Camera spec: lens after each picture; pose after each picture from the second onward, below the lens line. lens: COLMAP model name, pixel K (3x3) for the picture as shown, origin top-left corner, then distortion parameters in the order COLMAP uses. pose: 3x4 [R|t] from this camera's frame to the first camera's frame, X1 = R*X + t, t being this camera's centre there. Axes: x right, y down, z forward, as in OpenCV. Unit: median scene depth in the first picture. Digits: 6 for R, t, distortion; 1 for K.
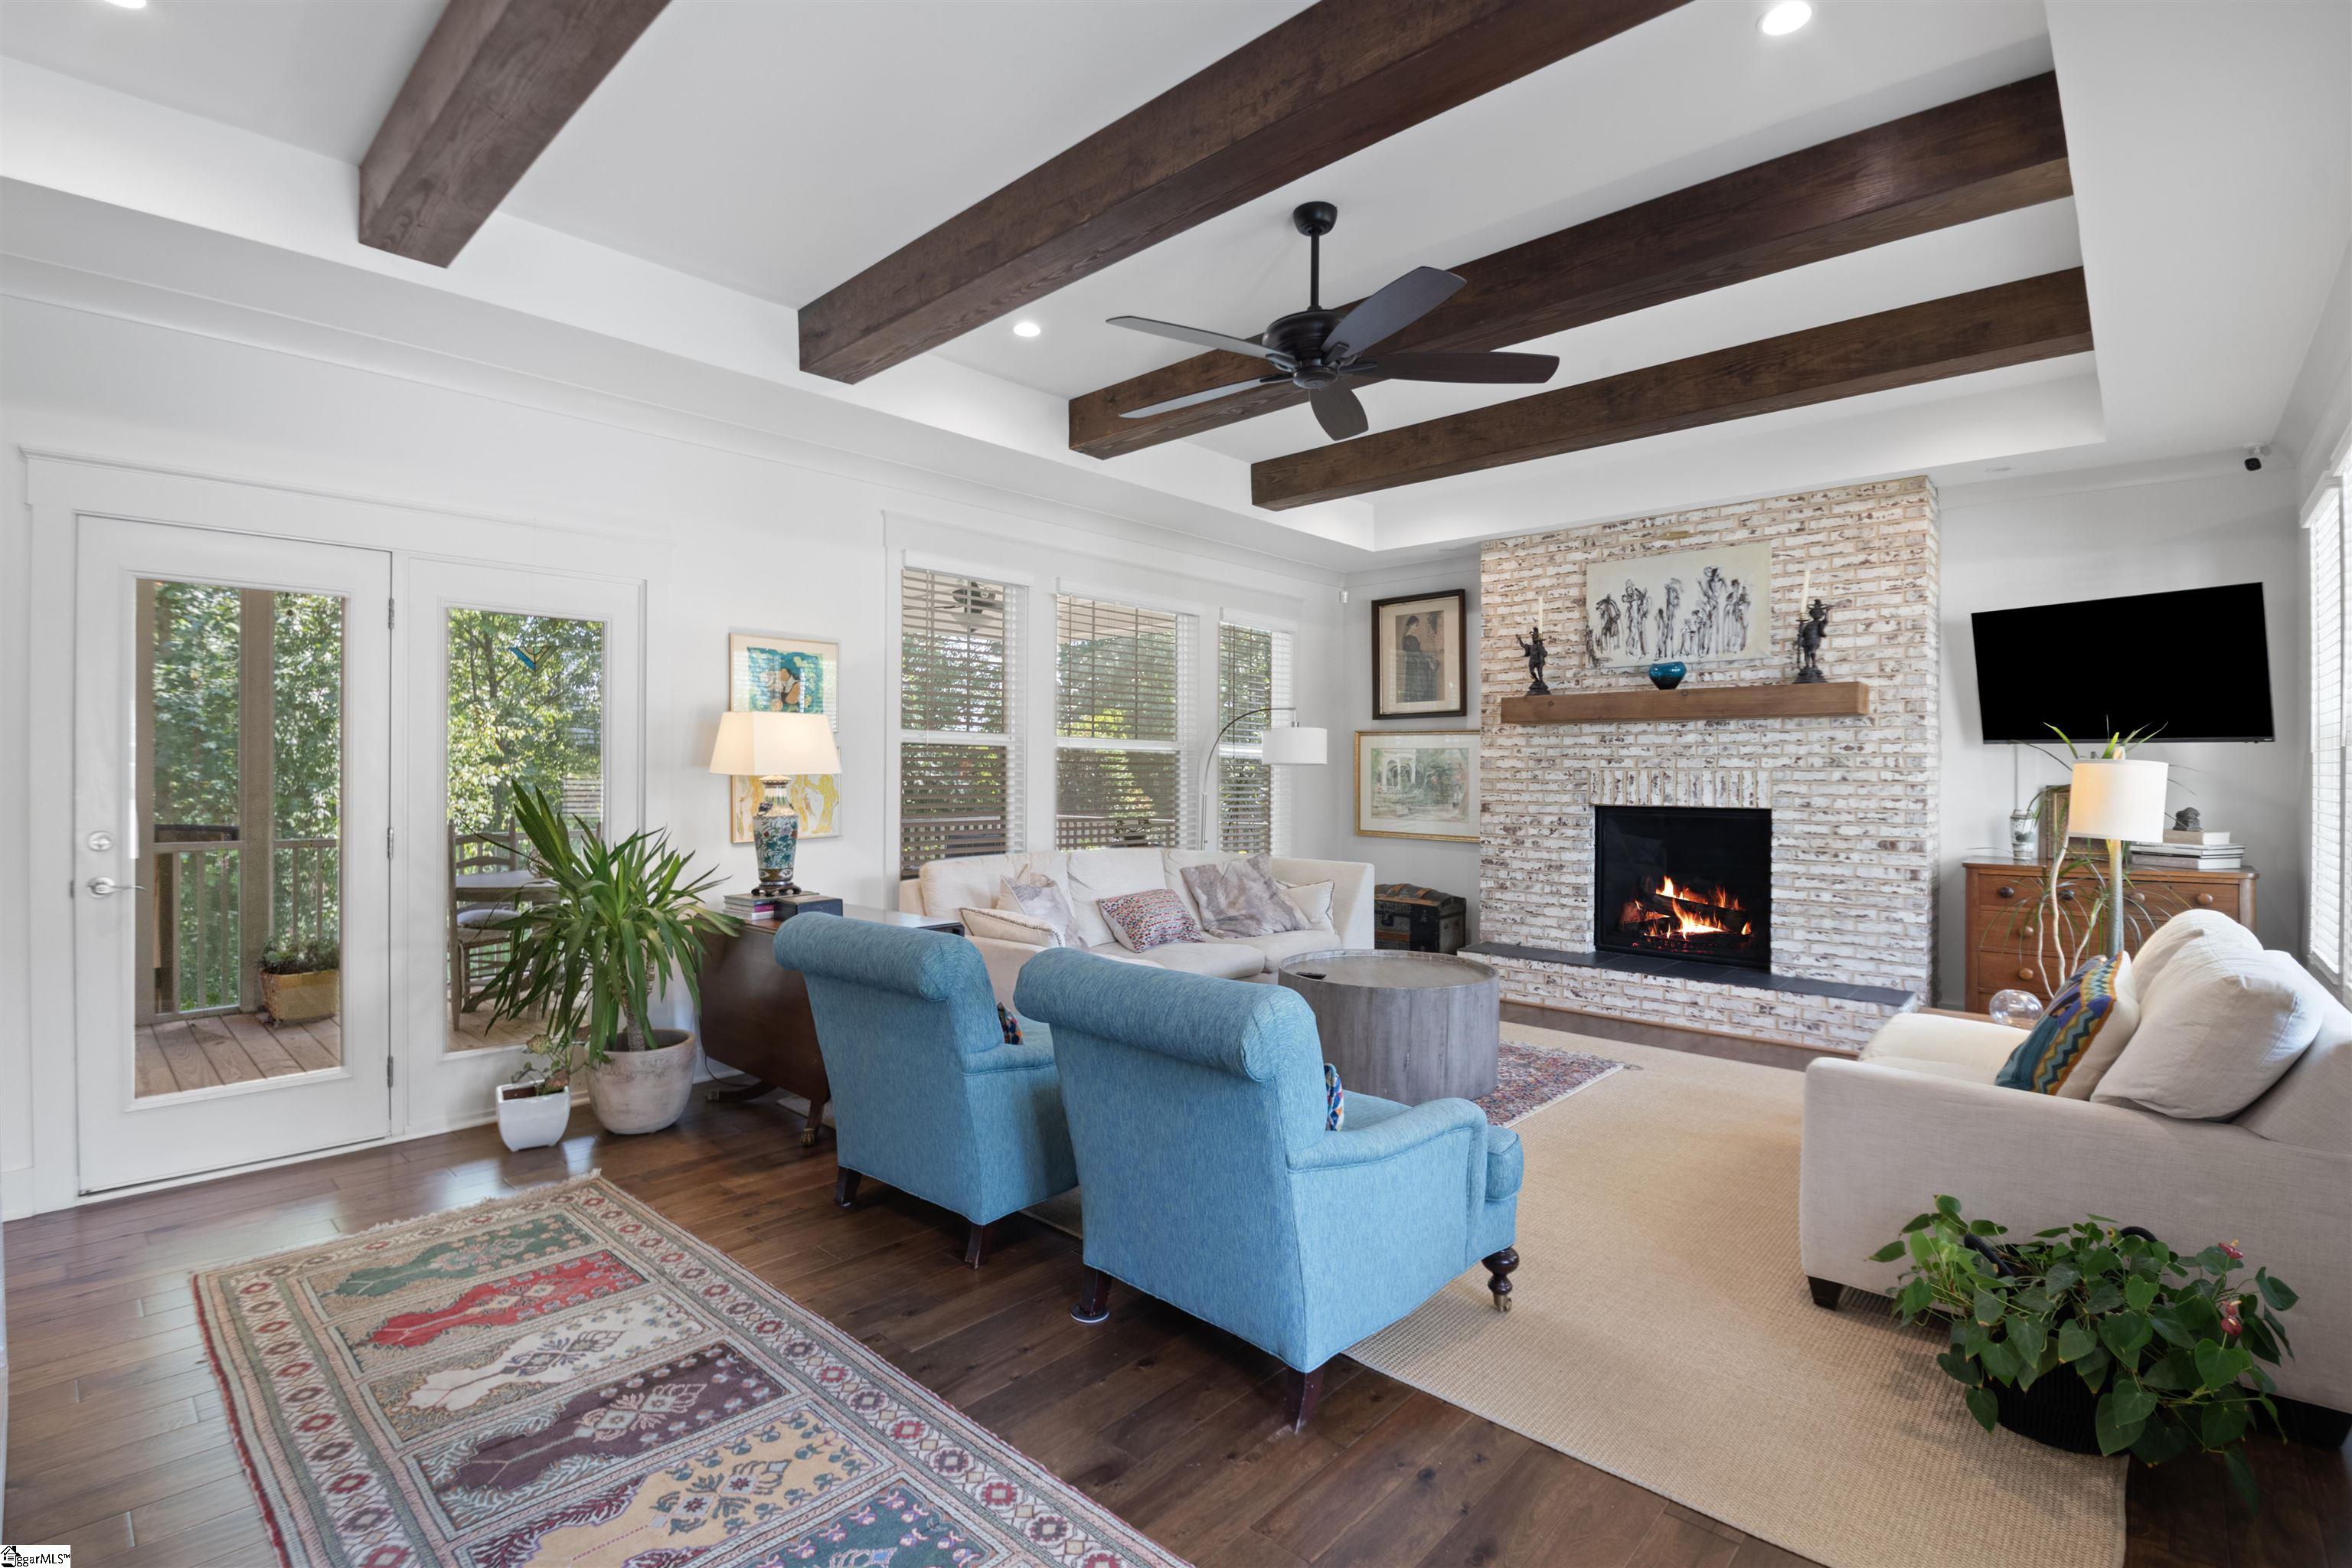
lens RADIAL K [[1081.6, 0, 1167.2], [0, 1081.6, 777.8], [0, 0, 1]] dist [-0.018914, -0.001081]
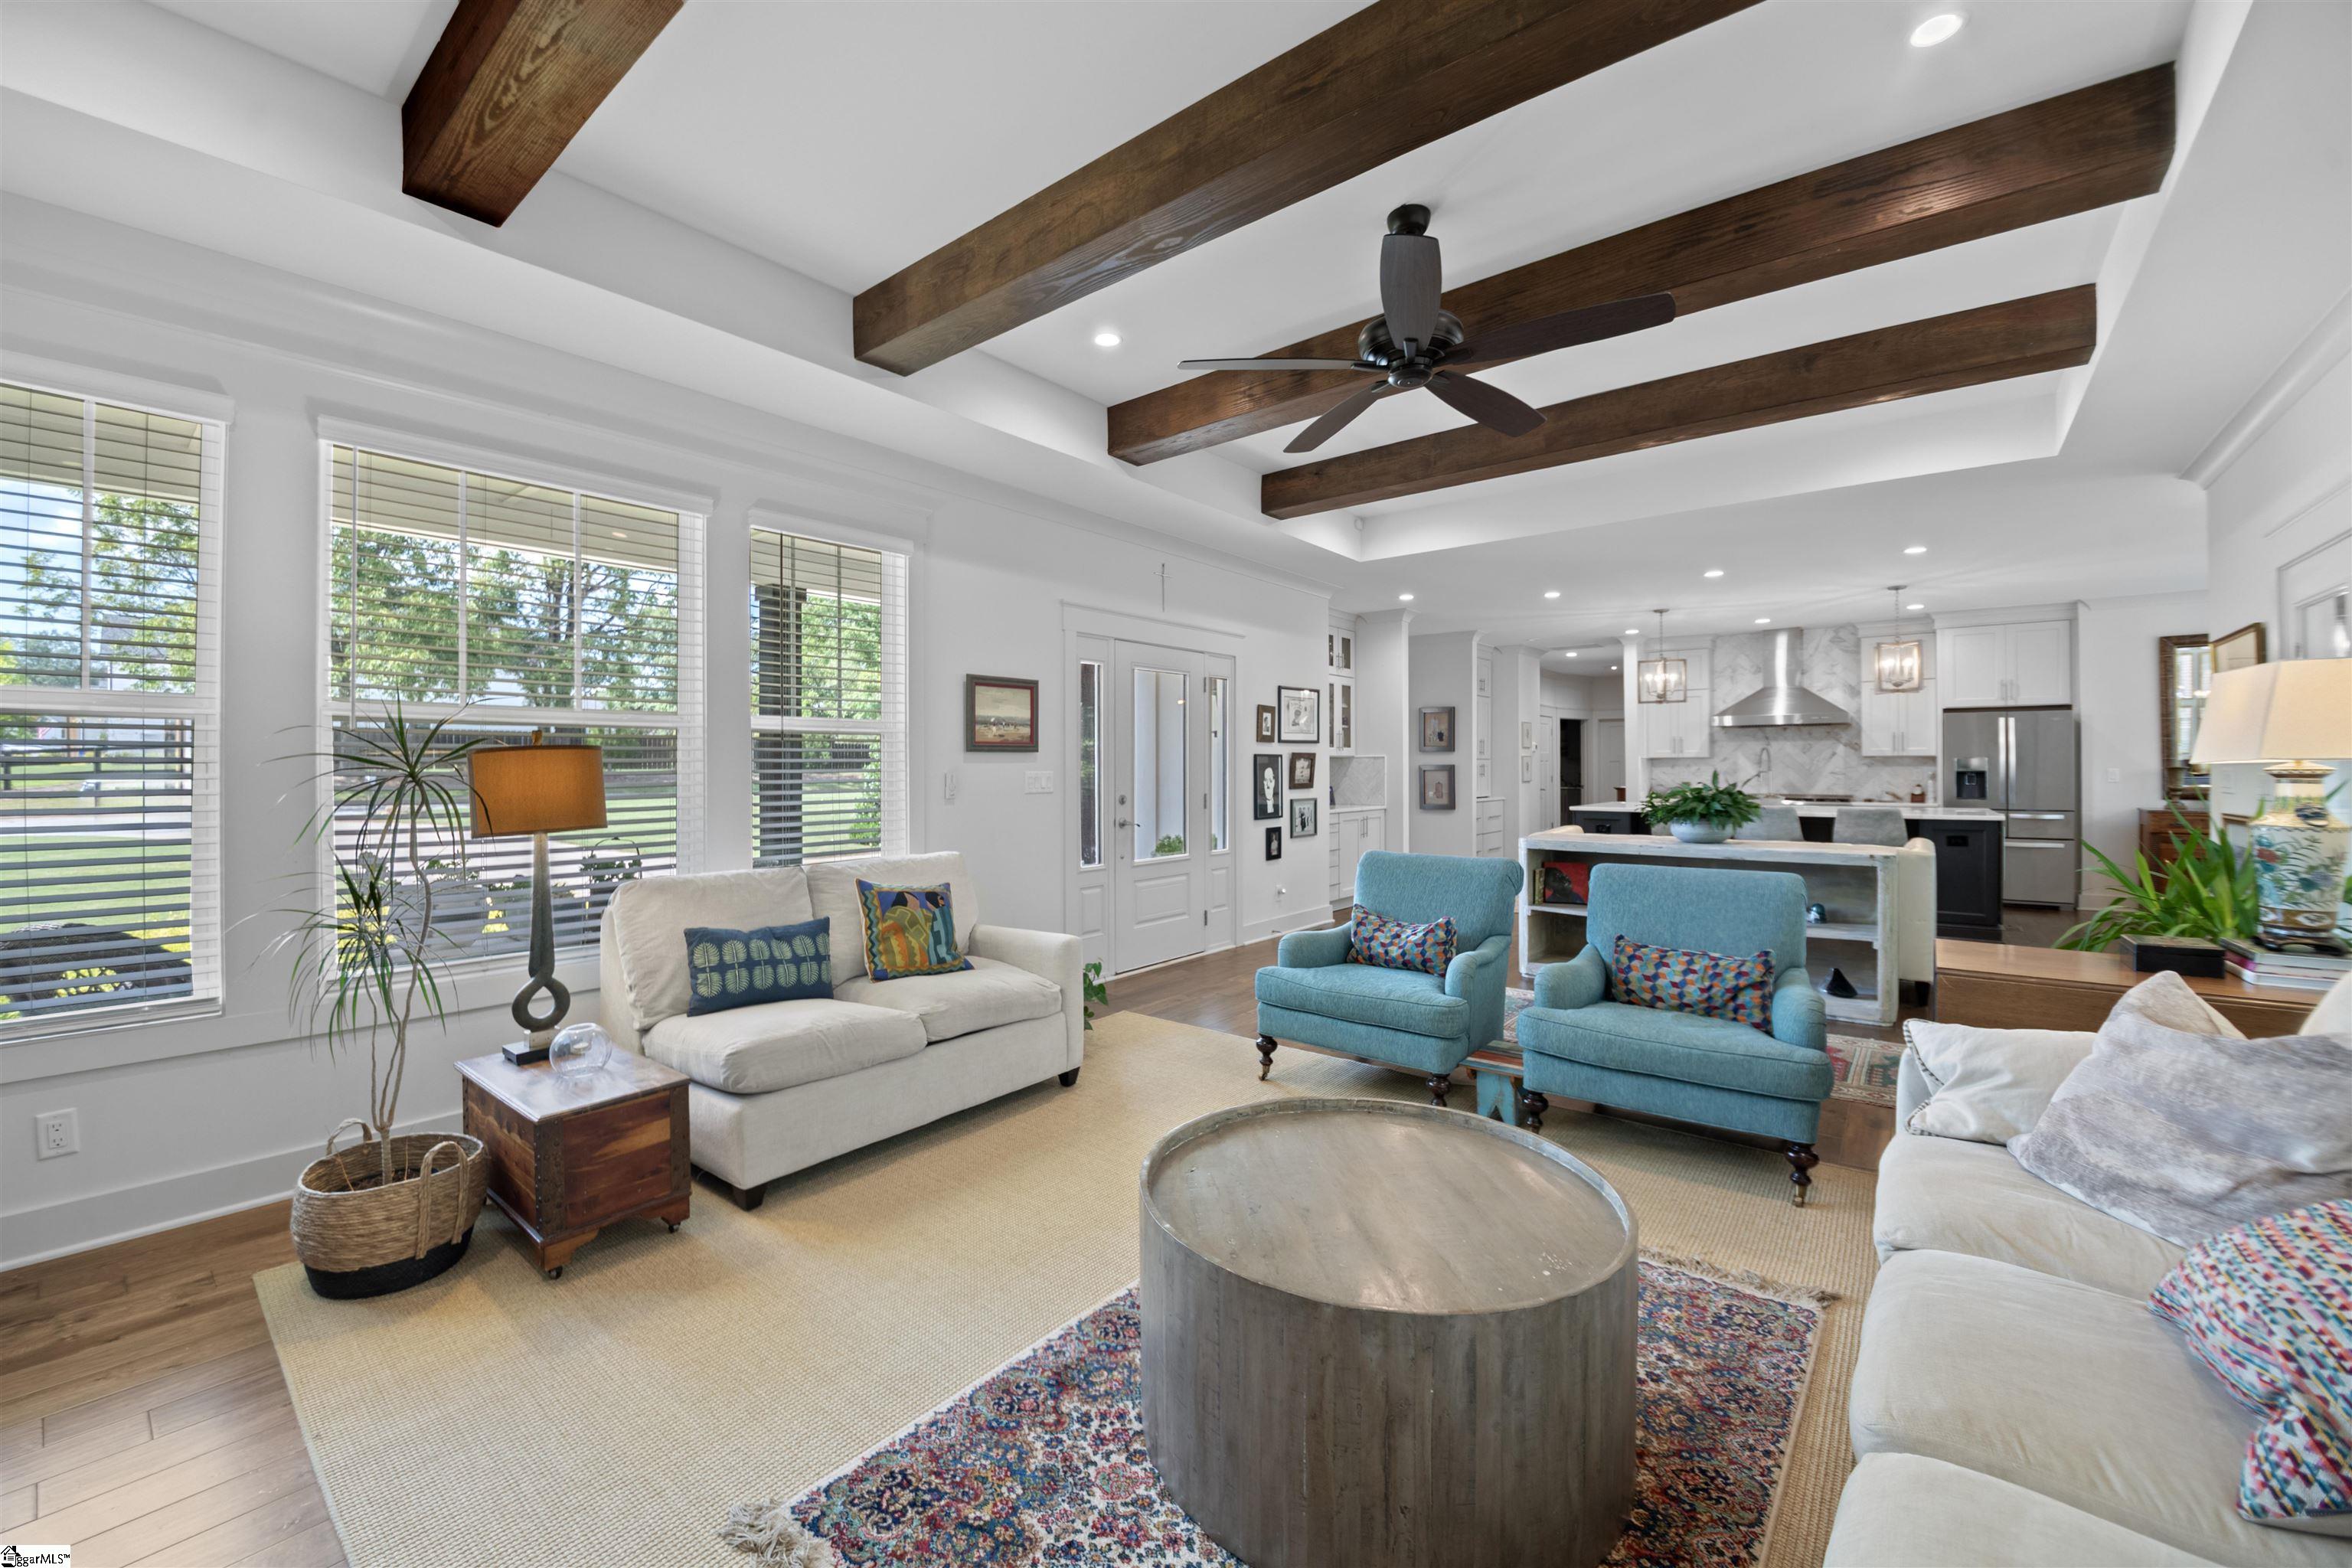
lens RADIAL K [[926.8, 0, 1182.5], [0, 926.8, 772.3], [0, 0, 1]] dist [-0.016726, -0.002068]
pose [[-0.996988, 0.000601, -0.077553, 0.264416], [0.000046, 0.999974, 0.007155, -0.000261], [0.077555, 0.007130, -0.996963, 1.162106]]
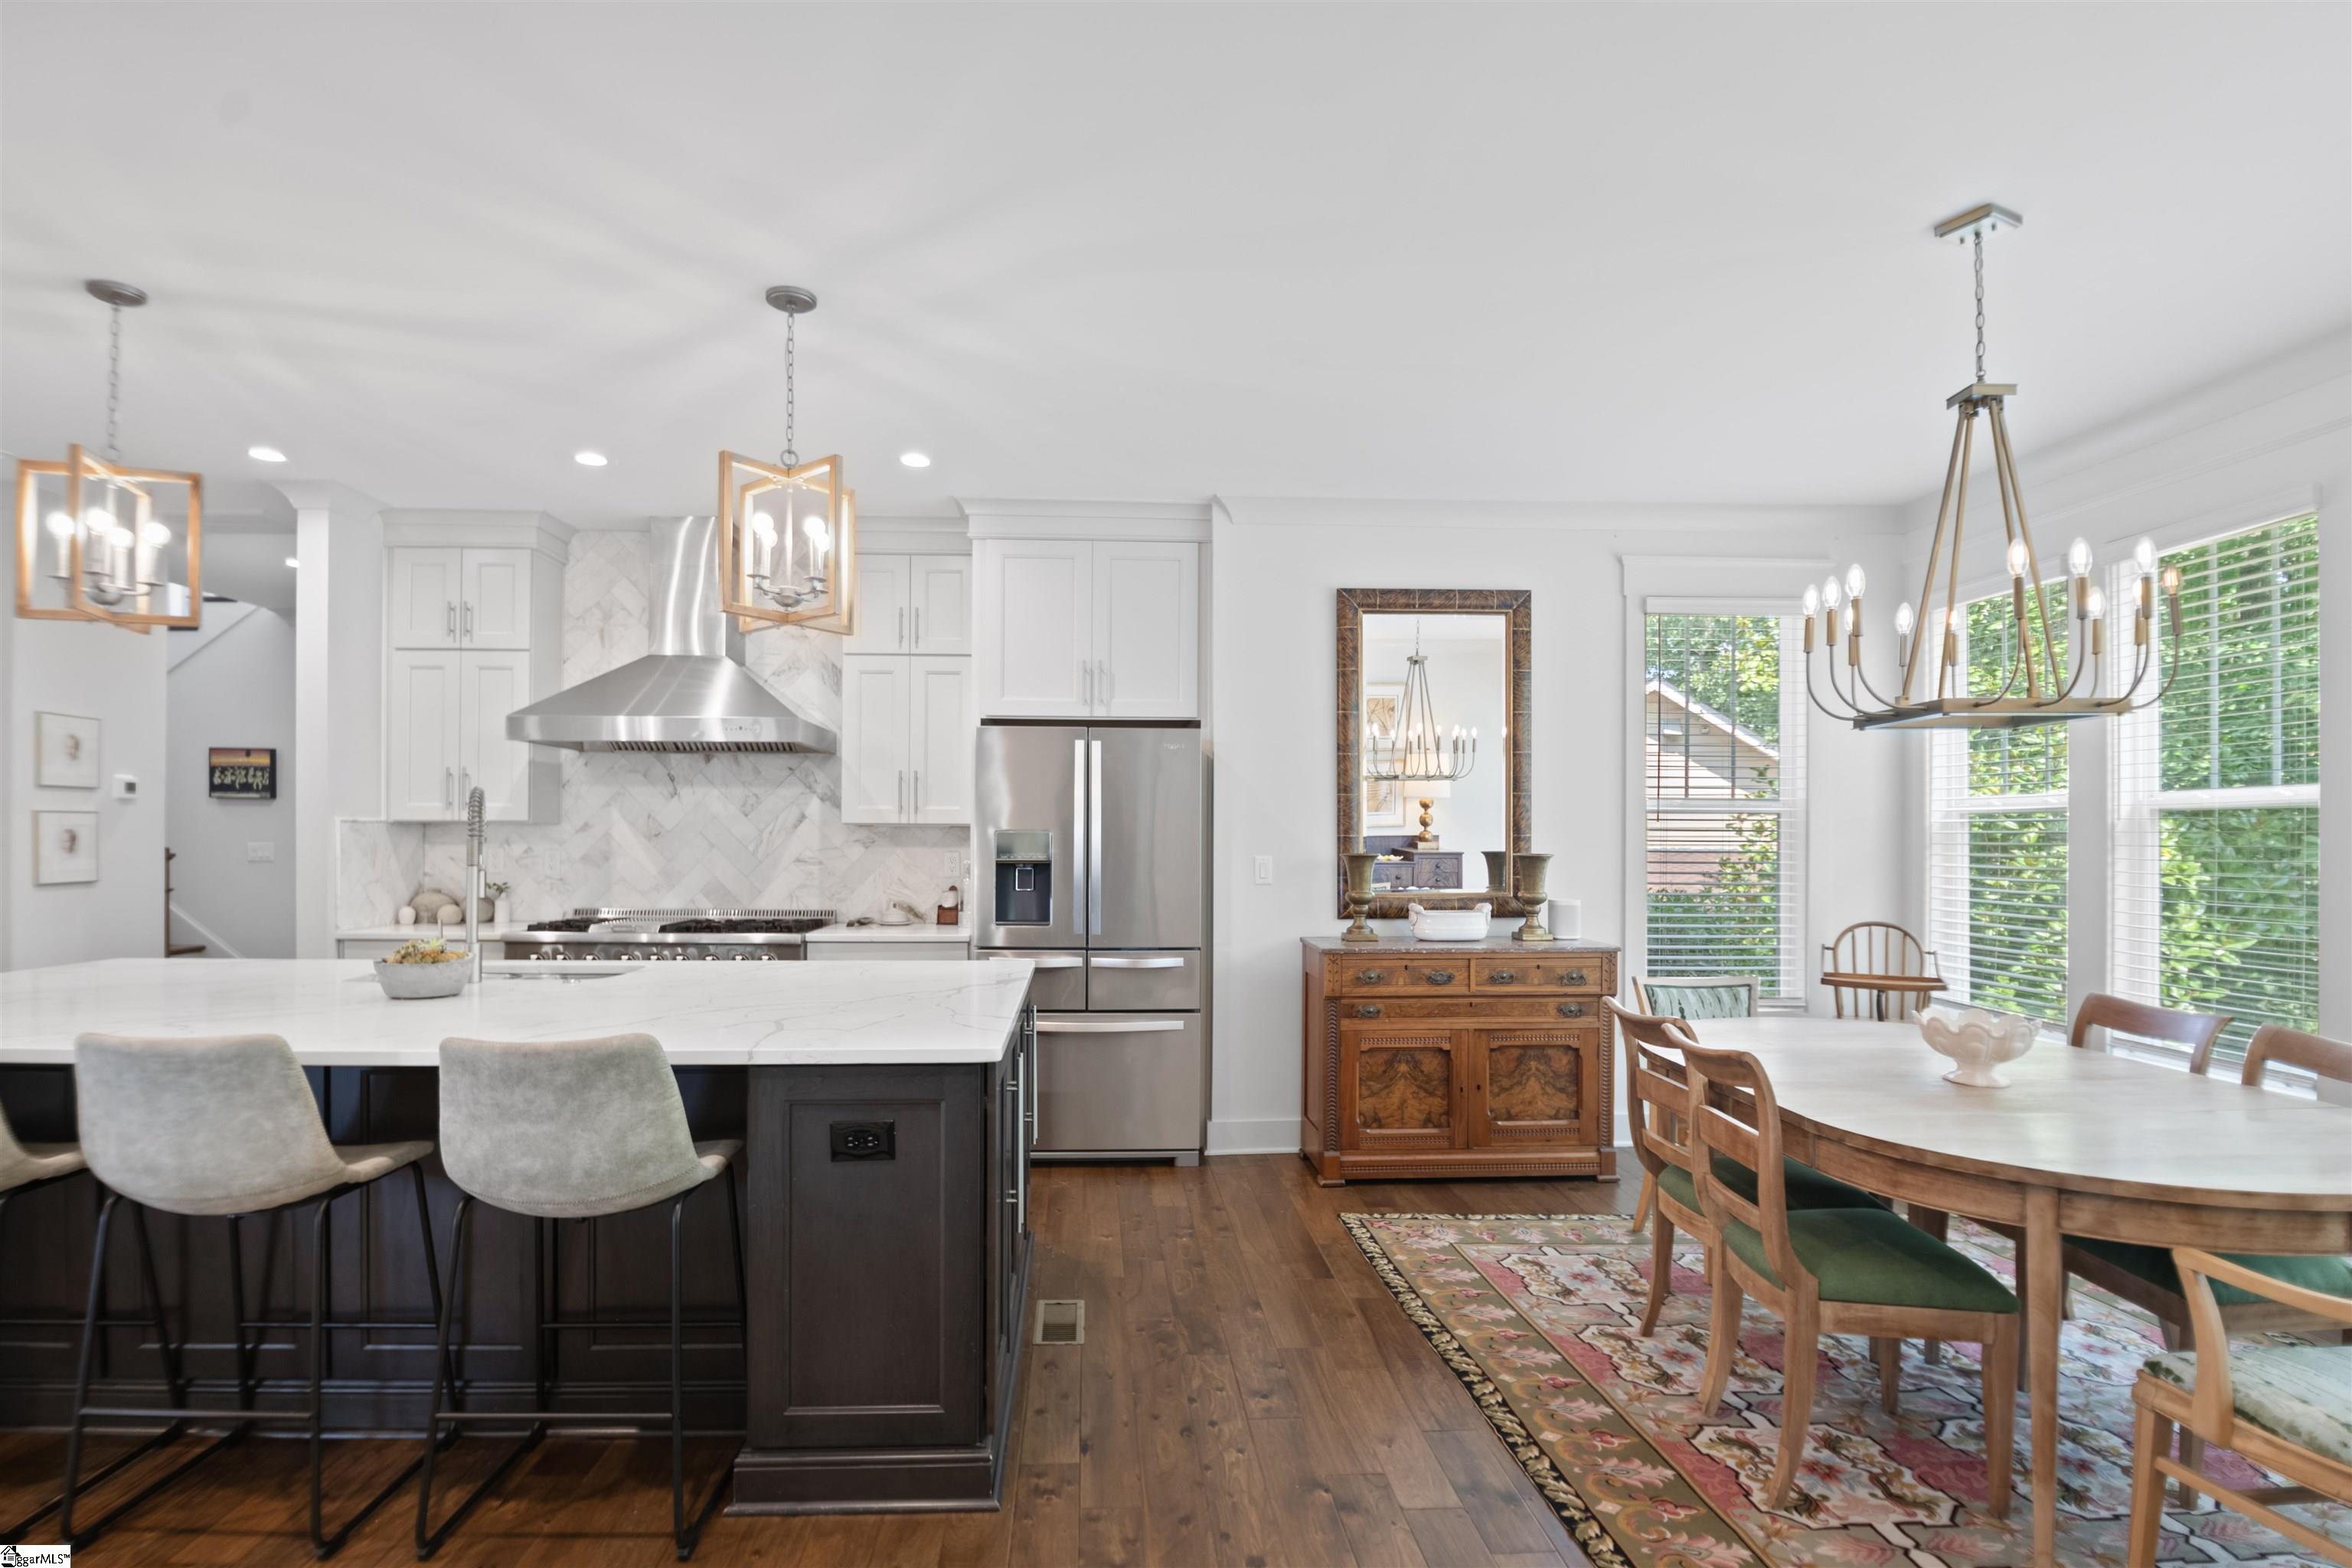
lens RADIAL K [[1173.0, 0, 1144.7], [0, 1173.0, 827.1], [0, 0, 1]] dist [-0.021496, -0.001399]
pose [[-0.691884, -0.012837, -0.721894, -0.648884], [-0.009652, 0.999917, -0.008530, -0.009495], [0.721944, 0.001066, -0.691951, 0.362068]]
